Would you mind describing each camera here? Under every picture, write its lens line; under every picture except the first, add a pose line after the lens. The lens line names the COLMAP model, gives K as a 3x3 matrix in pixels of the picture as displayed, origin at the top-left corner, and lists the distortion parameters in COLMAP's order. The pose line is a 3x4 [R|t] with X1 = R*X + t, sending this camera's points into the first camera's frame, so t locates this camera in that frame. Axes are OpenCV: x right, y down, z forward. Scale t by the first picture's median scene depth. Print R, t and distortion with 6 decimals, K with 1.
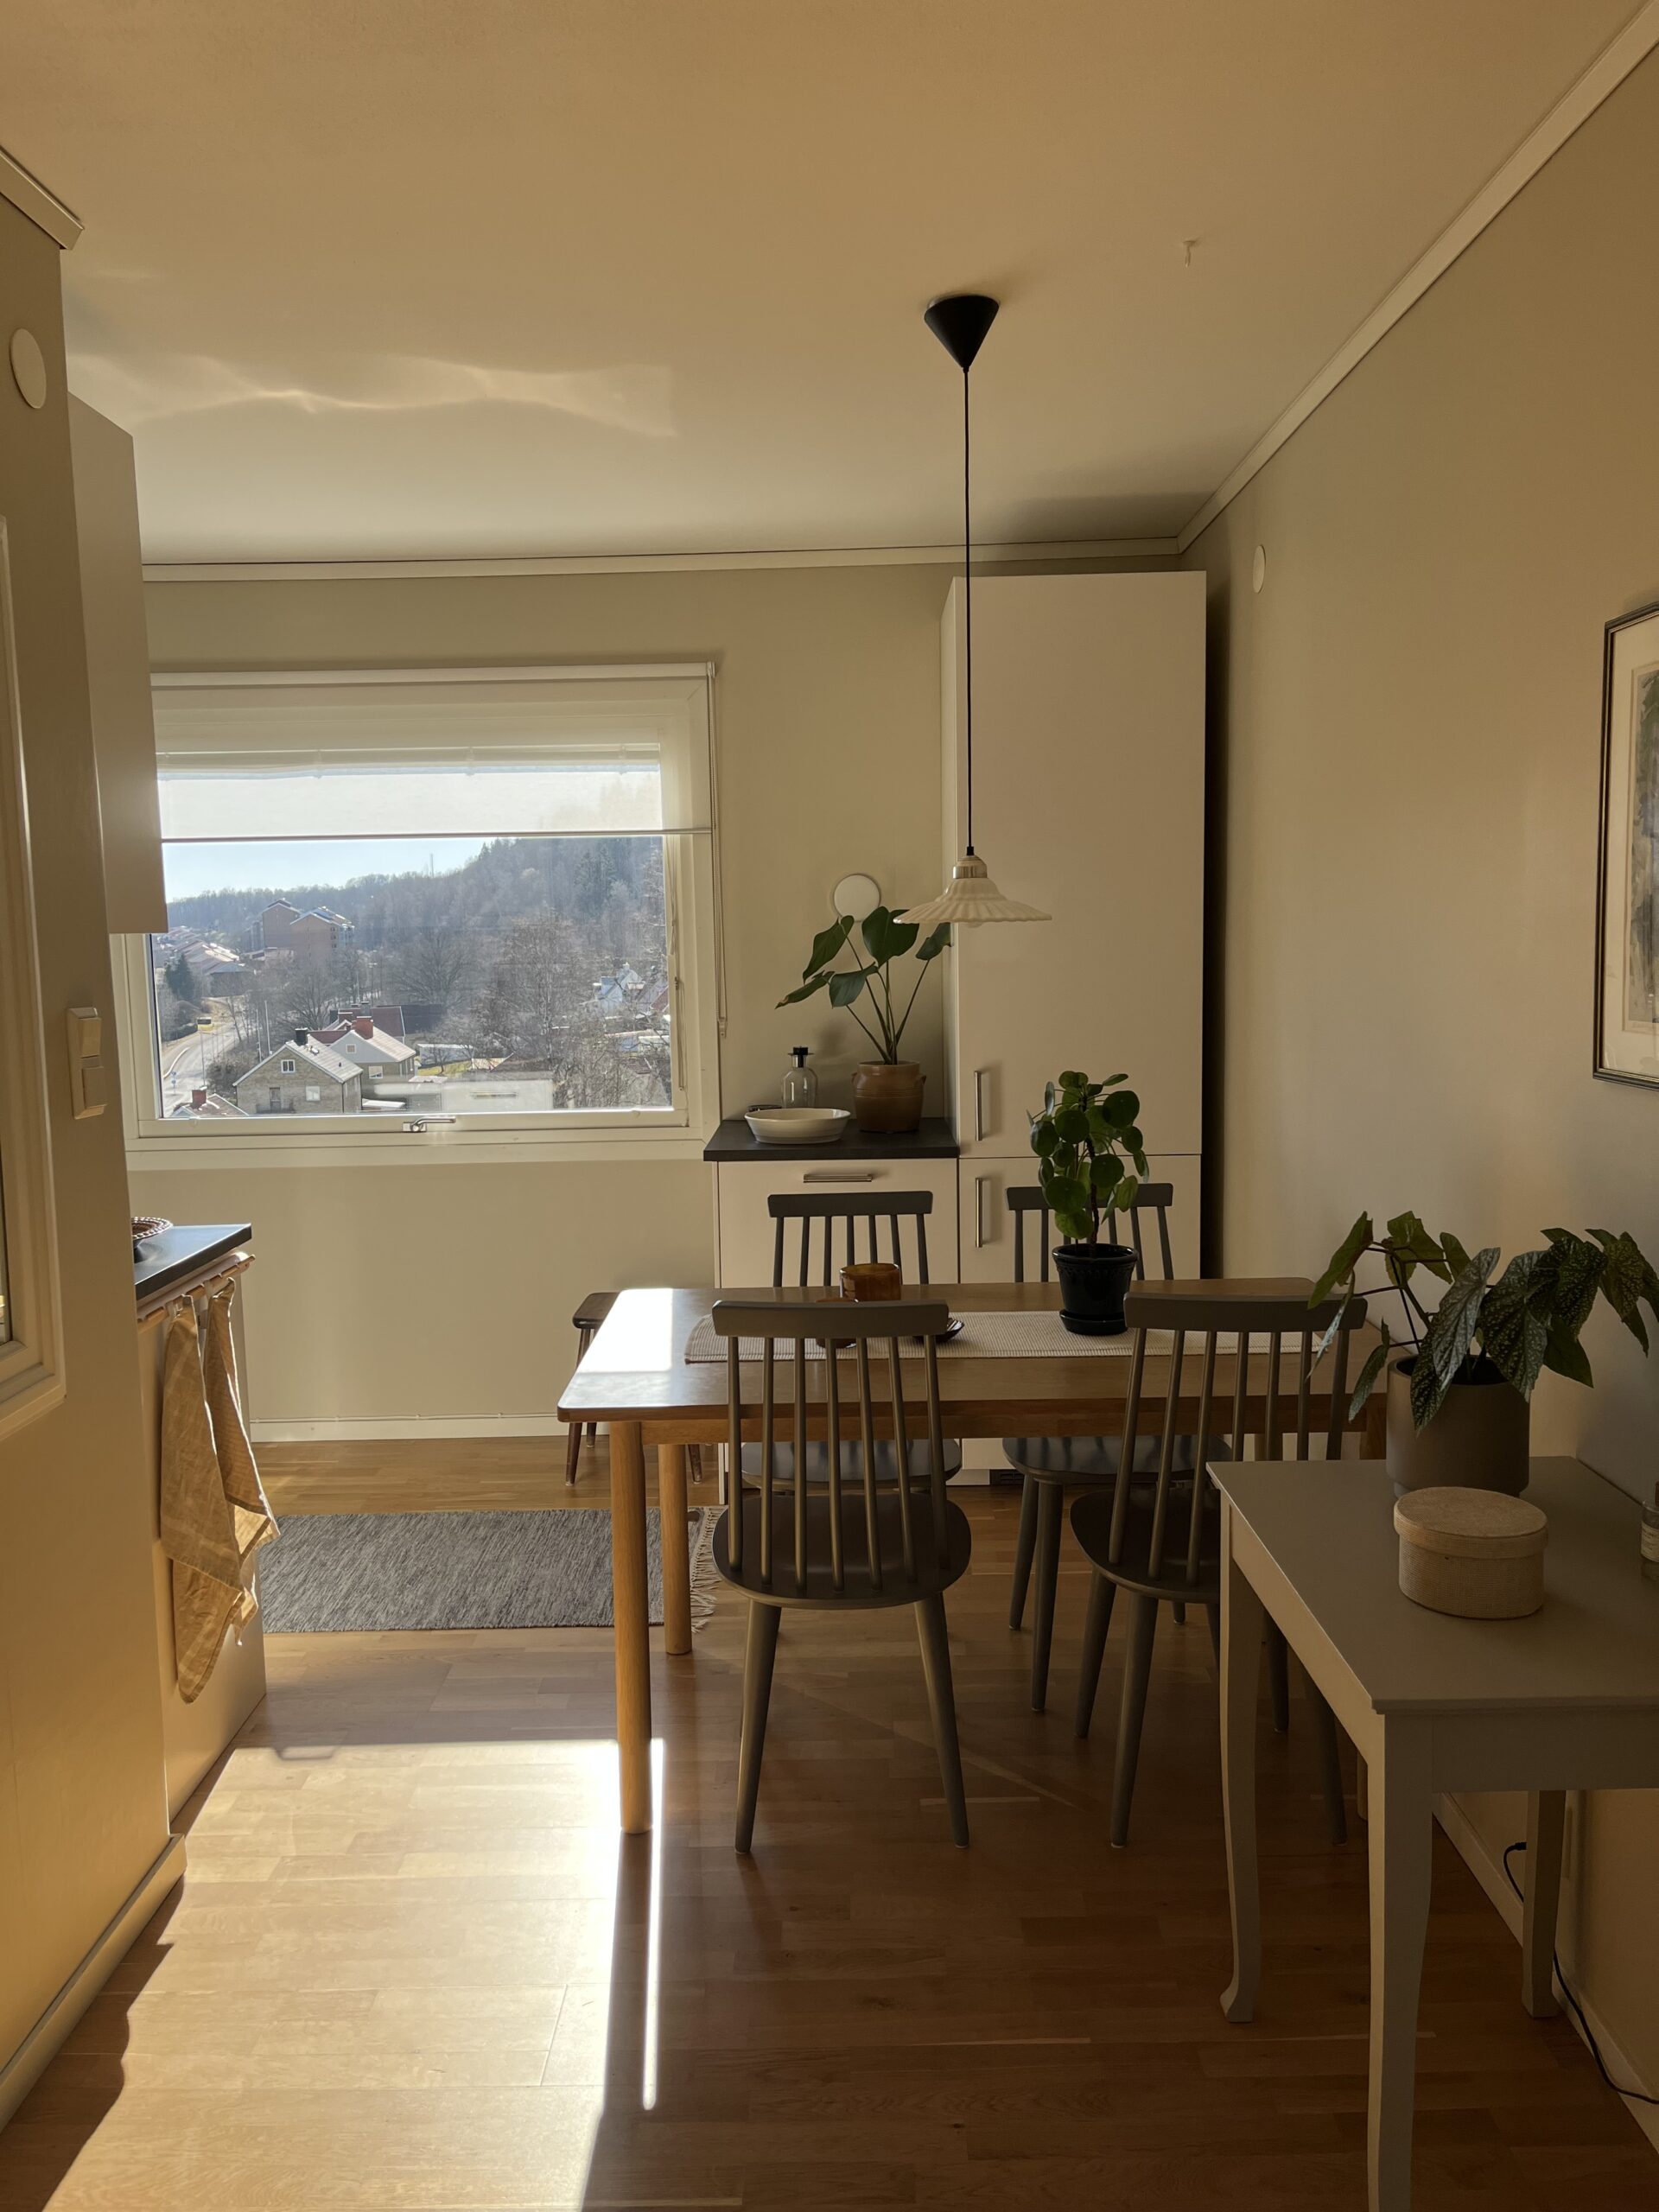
lens RADIAL K [[1662.1, 0, 829.5], [0, 1662.1, 1106.0], [0, 0, 1]] dist [0.006297, 0.002107]
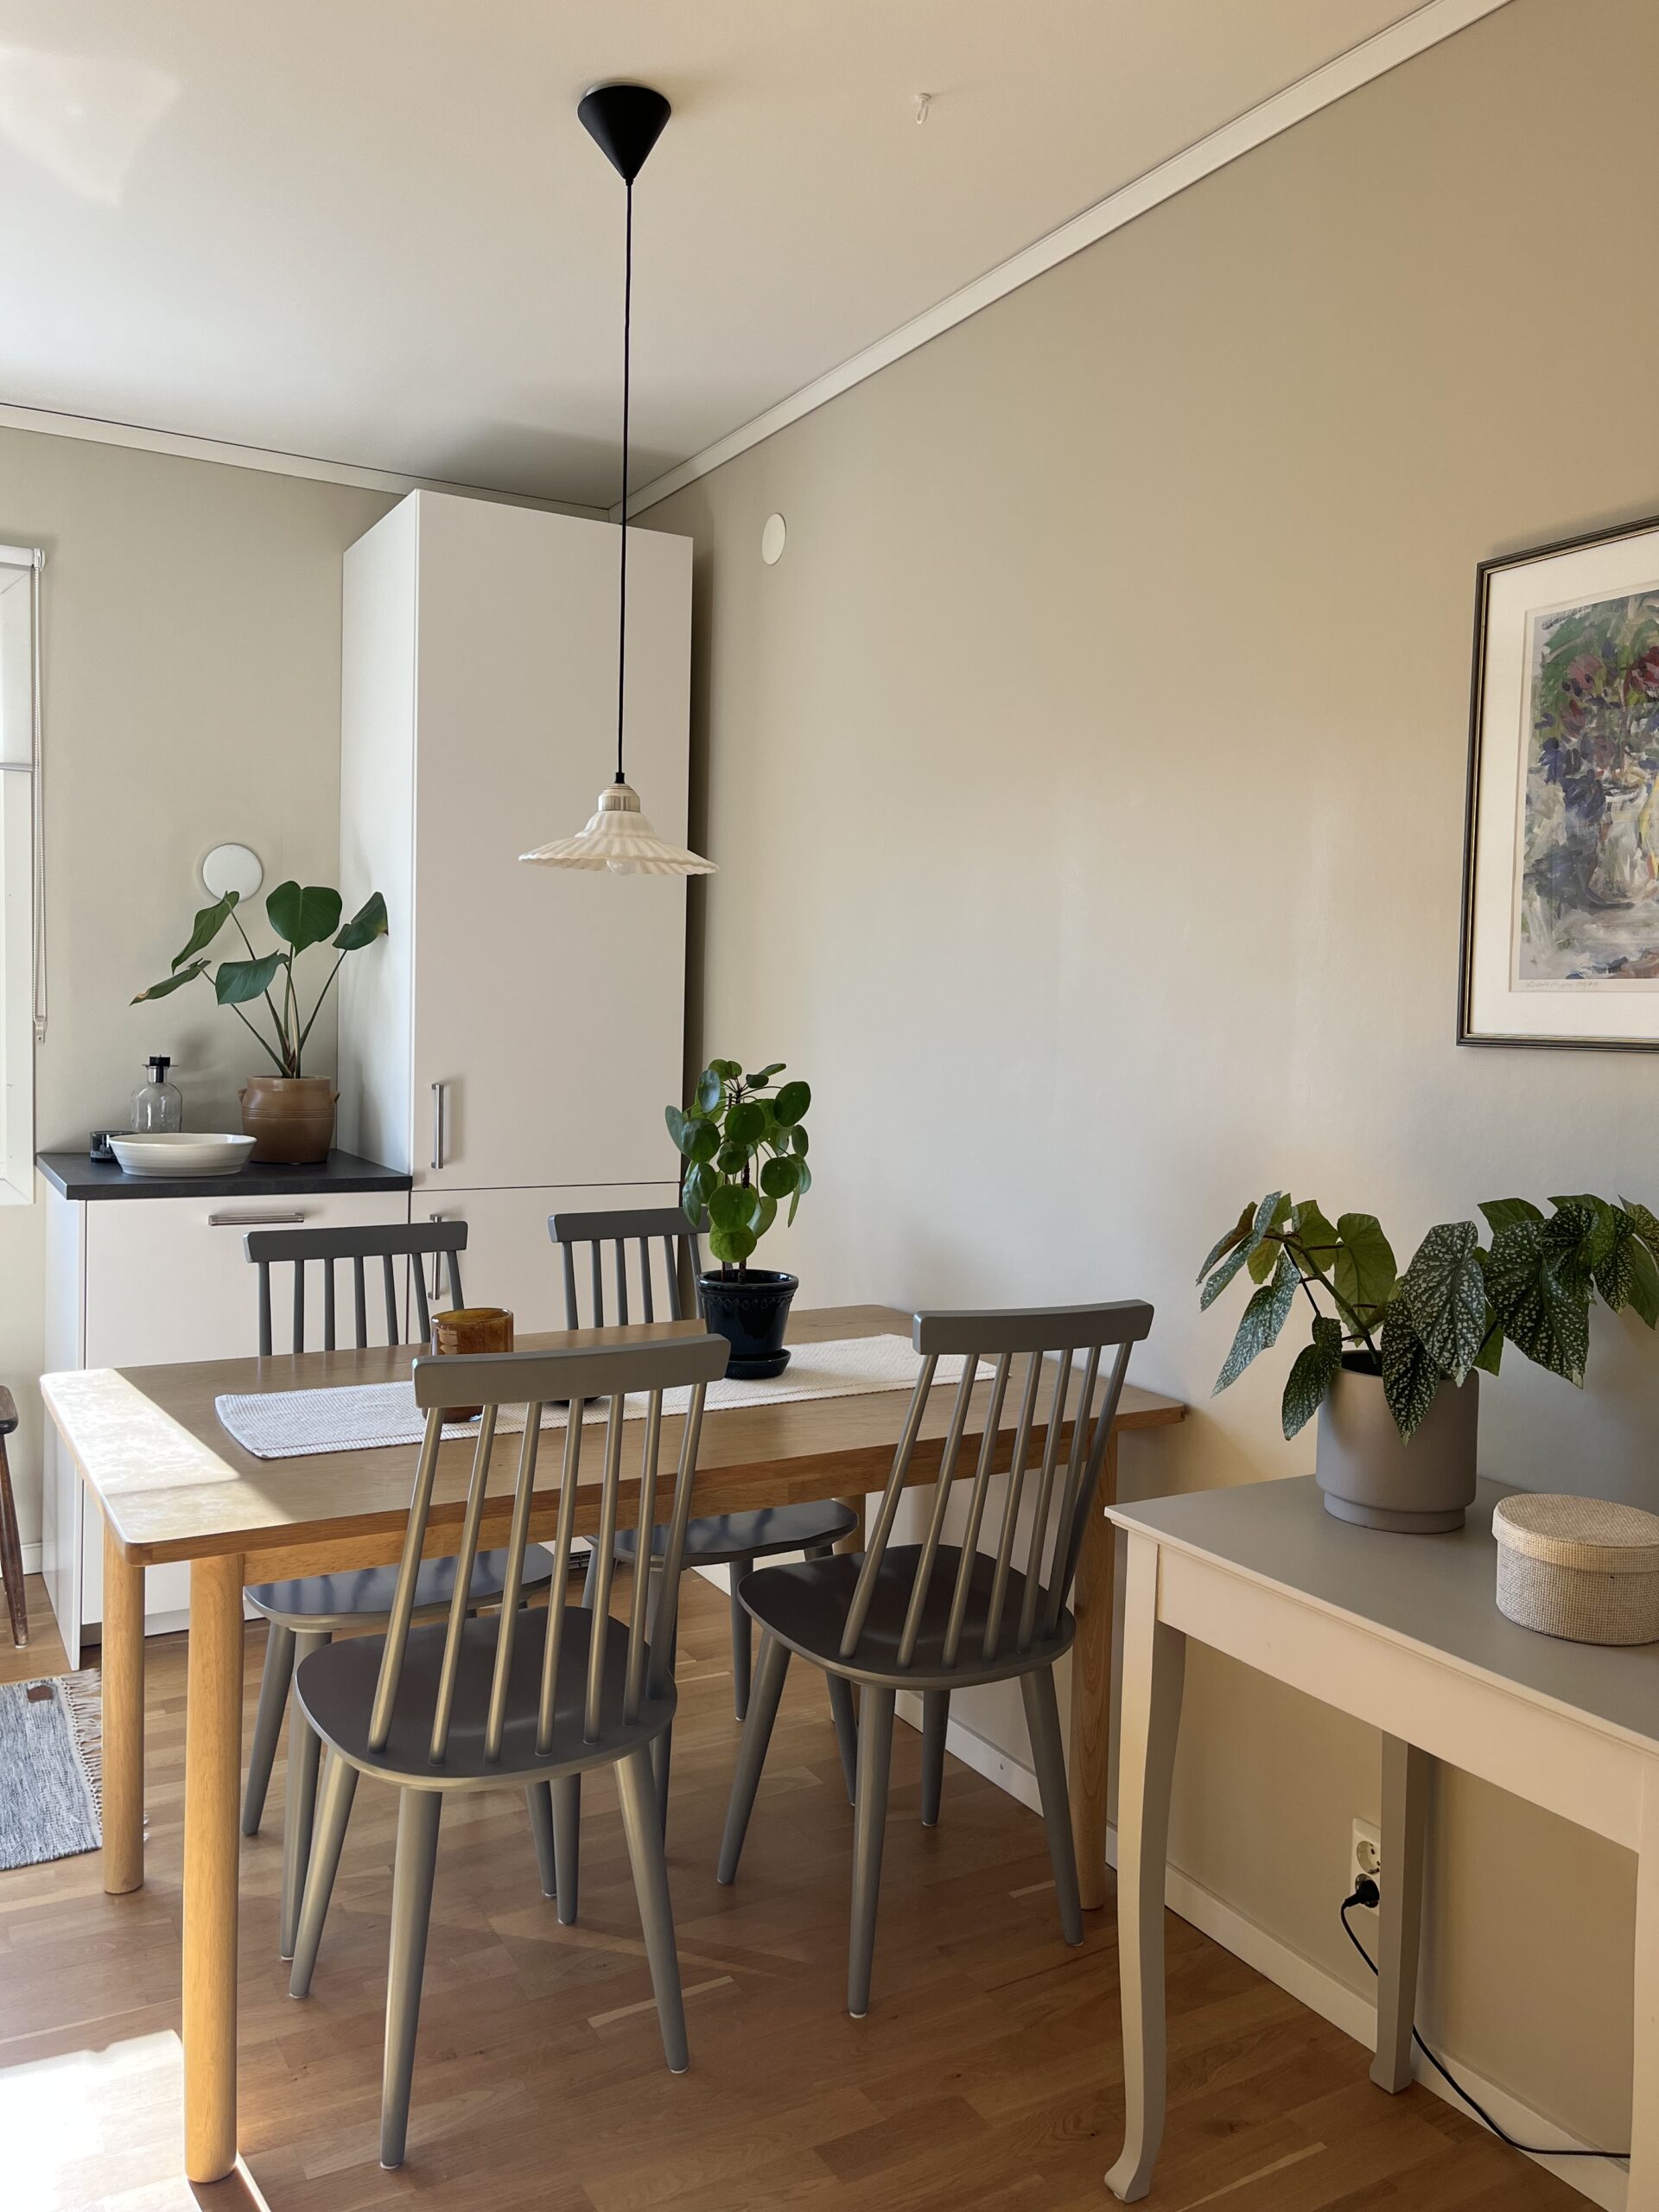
lens RADIAL K [[1687.5, 0, 827.2], [0, 1687.5, 1088.4], [0, 0, 1]] dist [0.001091, -0.000963]
pose [[0.861605, 0.014105, 0.507383, -0.196848], [0.013129, 0.998660, -0.050058, 0.030373], [-0.507409, 0.049792, 0.860266, 0.218598]]
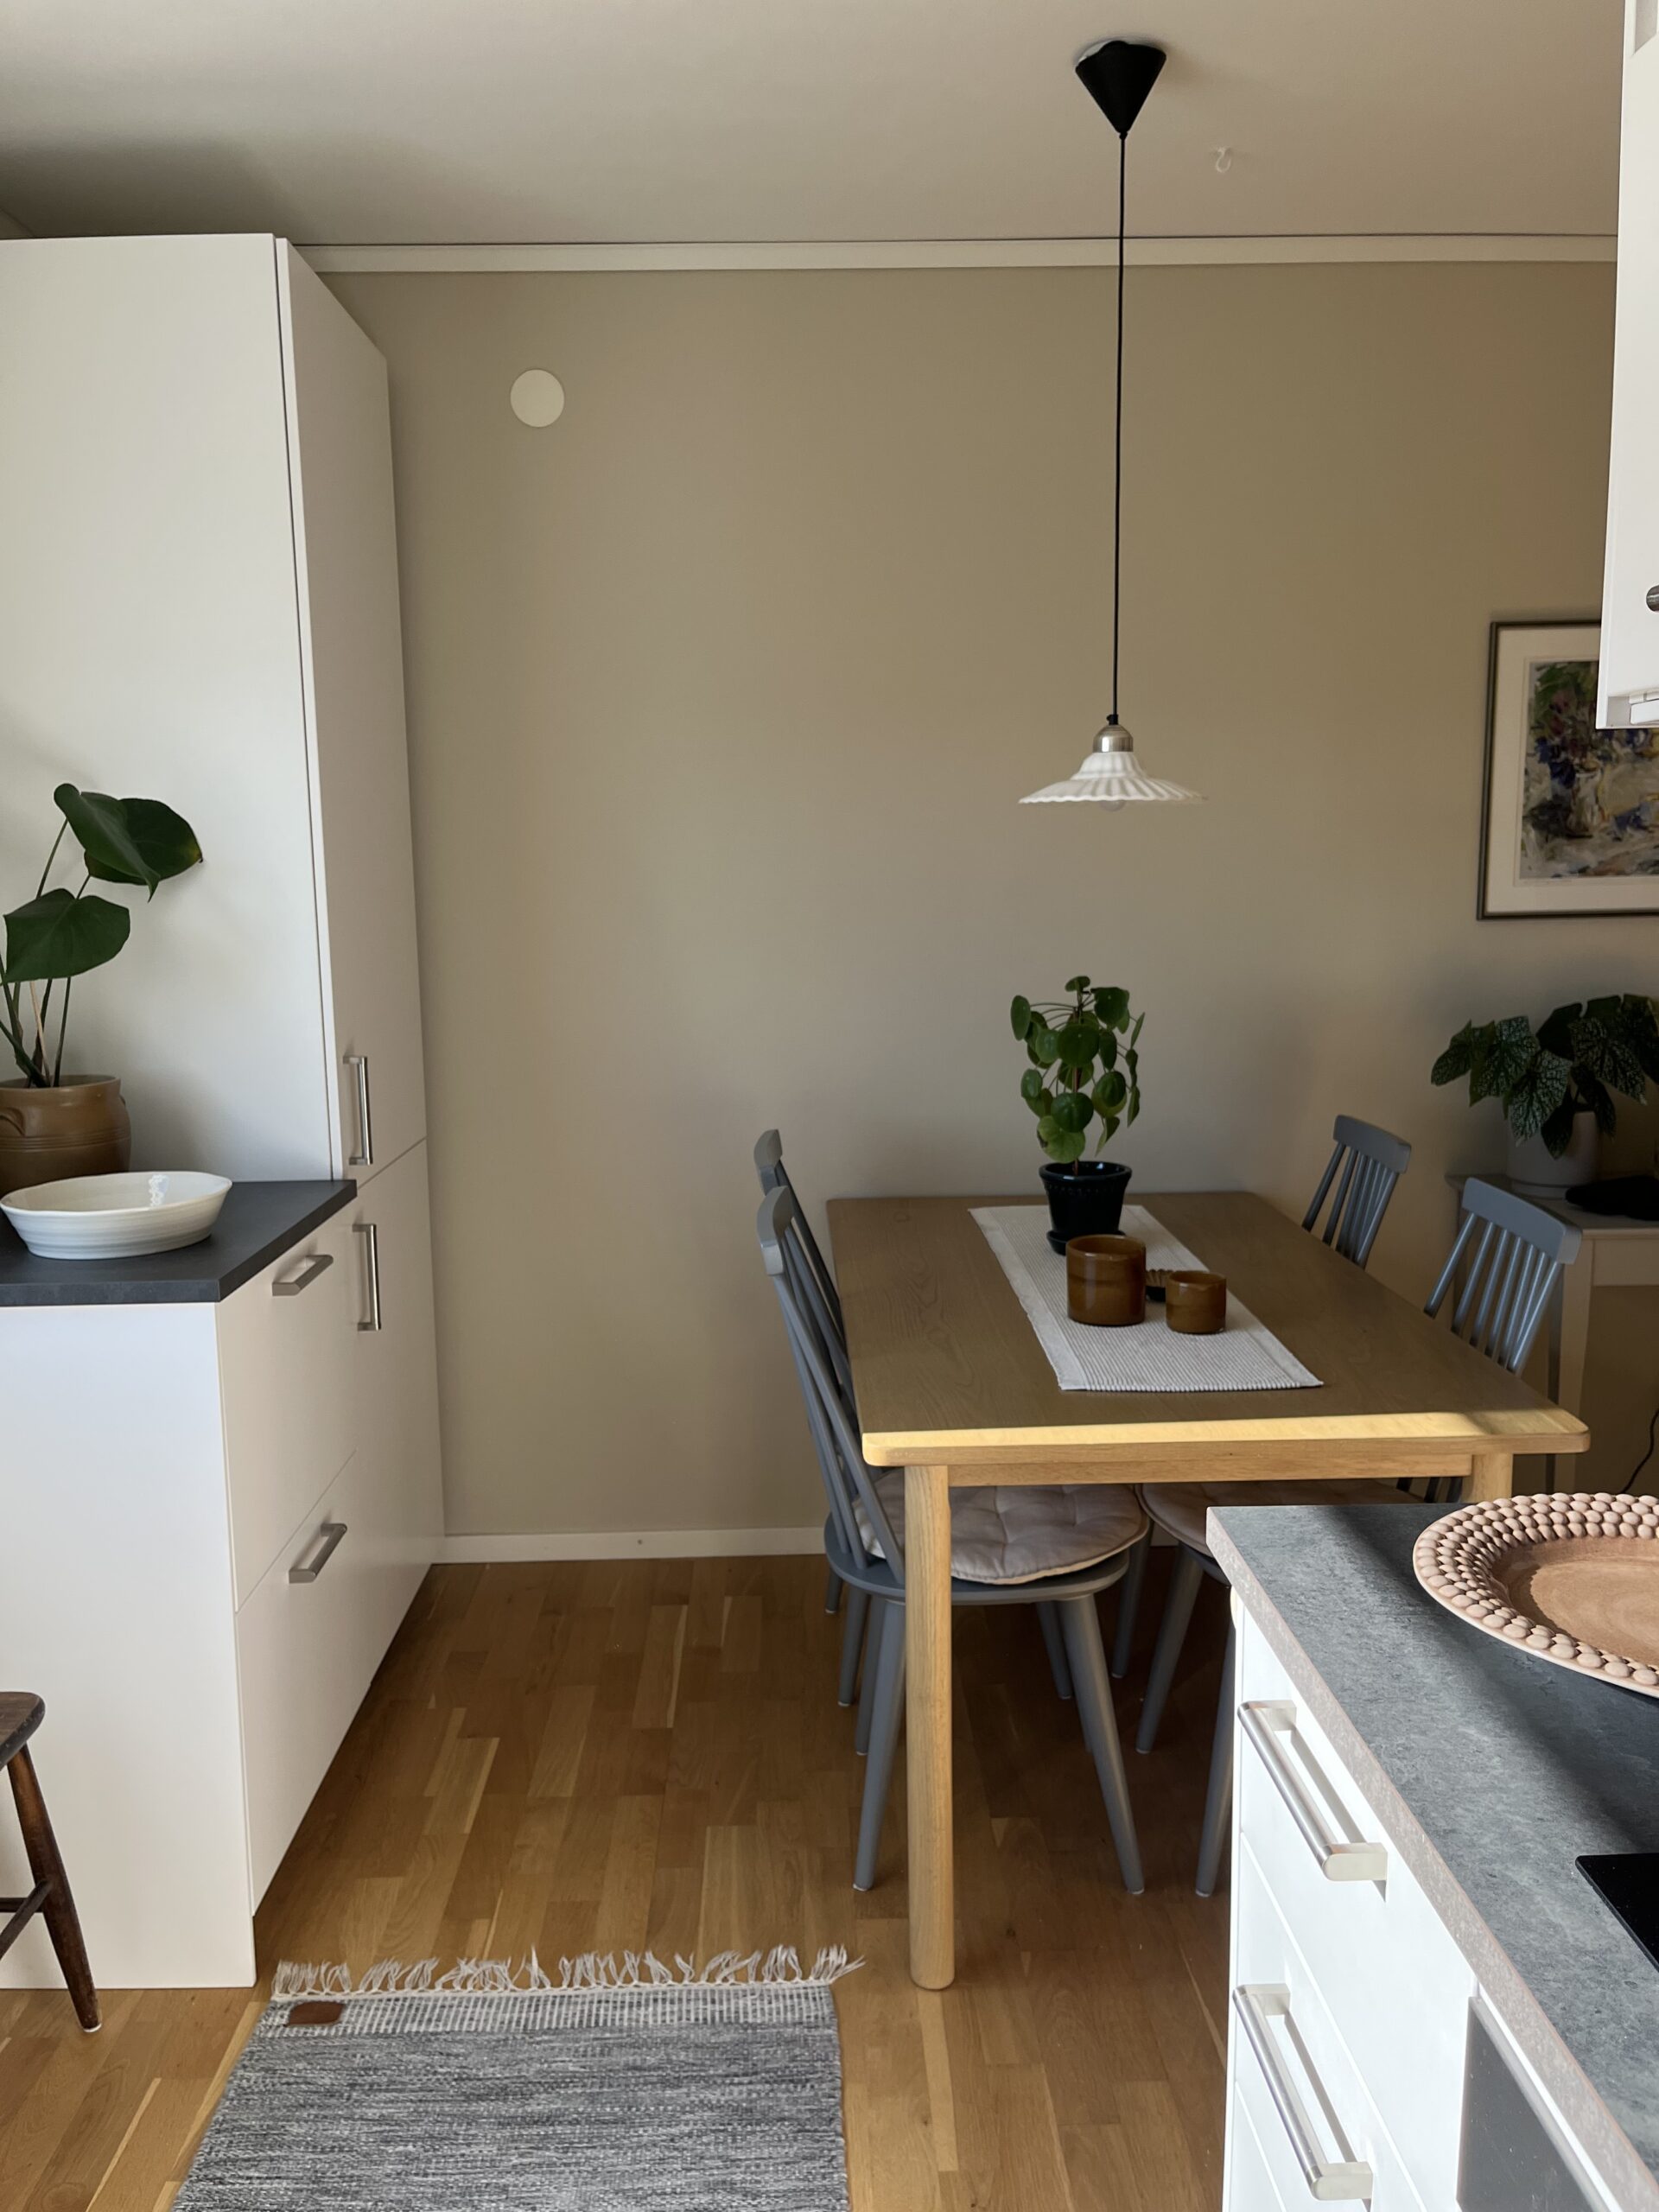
lens RADIAL K [[1687.5, 0, 827.2], [0, 1687.5, 1088.4], [0, 0, 1]] dist [0.001091, -0.000963]
pose [[-0.028144, -0.118962, 0.992500, -0.652552], [0.121310, 0.985148, 0.121521, -0.075403], [-0.992216, 0.123820, -0.013294, 0.983524]]
